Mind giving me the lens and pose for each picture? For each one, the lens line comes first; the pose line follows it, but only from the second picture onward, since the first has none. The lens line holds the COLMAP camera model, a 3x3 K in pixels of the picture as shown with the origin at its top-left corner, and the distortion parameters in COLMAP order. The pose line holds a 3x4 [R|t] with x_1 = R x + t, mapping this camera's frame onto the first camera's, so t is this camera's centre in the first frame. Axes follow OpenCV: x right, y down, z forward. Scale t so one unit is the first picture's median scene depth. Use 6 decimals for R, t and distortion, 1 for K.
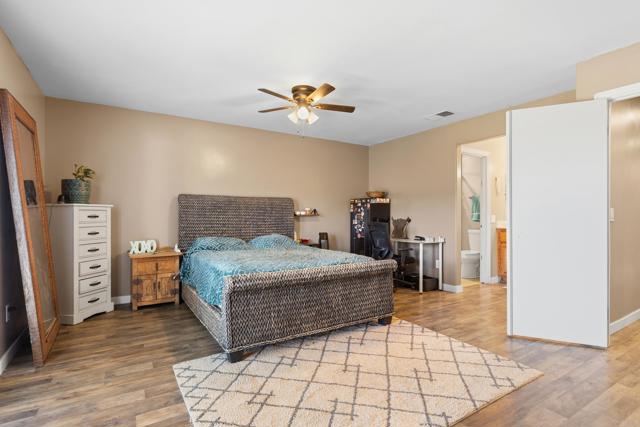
lens RADIAL K [[322.4, 0, 319.8], [0, 322.4, 216.6], [0, 0, 1]] dist [0.002498, 0.000108]
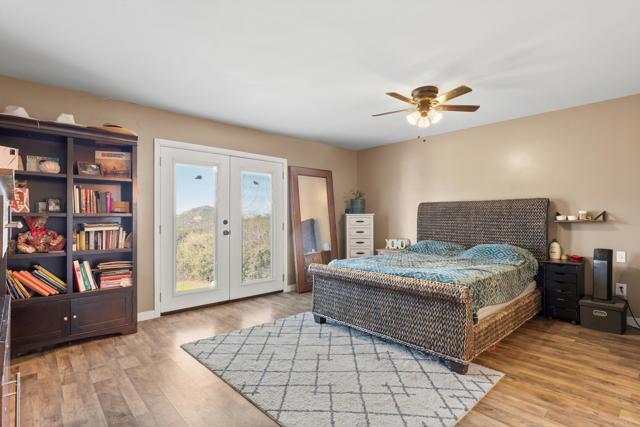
lens RADIAL K [[322.4, 0, 319.6], [0, 322.4, 214.9], [0, 0, 1]] dist [0.002498, 0.000108]
pose [[0.173312, -0.008257, -0.984832, 0.830324], [0.000064, 0.999965, -0.008372, -0.018803], [0.984867, 0.001388, 0.173306, 0.527355]]
